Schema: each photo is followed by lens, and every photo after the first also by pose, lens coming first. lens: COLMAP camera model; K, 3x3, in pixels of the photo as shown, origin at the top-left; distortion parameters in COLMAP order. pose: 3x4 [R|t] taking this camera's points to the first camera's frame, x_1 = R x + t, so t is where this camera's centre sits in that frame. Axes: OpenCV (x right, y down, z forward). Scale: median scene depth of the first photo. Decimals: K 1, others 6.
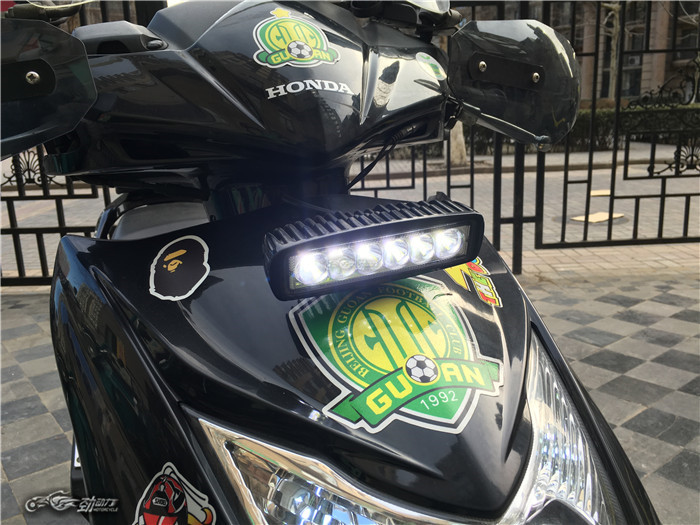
lens RADIAL K [[599.3, 0, 346.5], [0, 599.3, 260.1], [0, 0, 1]] dist [0.076983, -0.105949]
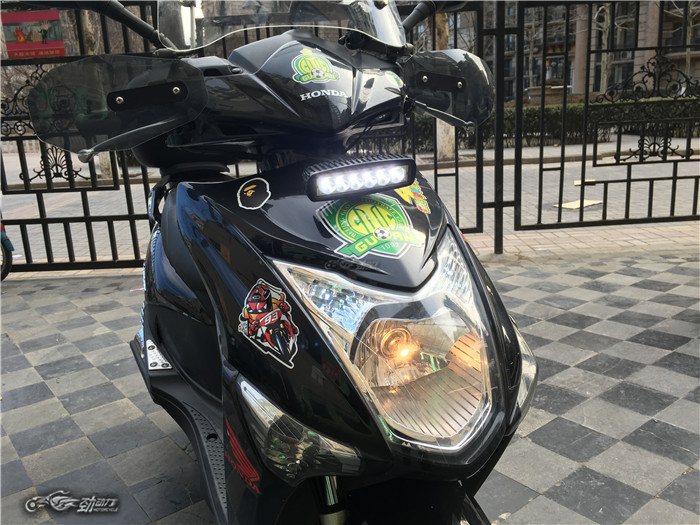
lens RADIAL K [[593.7, 0, 347.3], [0, 593.7, 262.0], [0, 0, 1]] dist [0.082056, -0.107355]
pose [[0.999886, -0.014419, 0.004449, -0.000496], [0.014377, 0.999853, 0.009292, 0.033170], [-0.004582, -0.009227, 0.999947, -0.130330]]
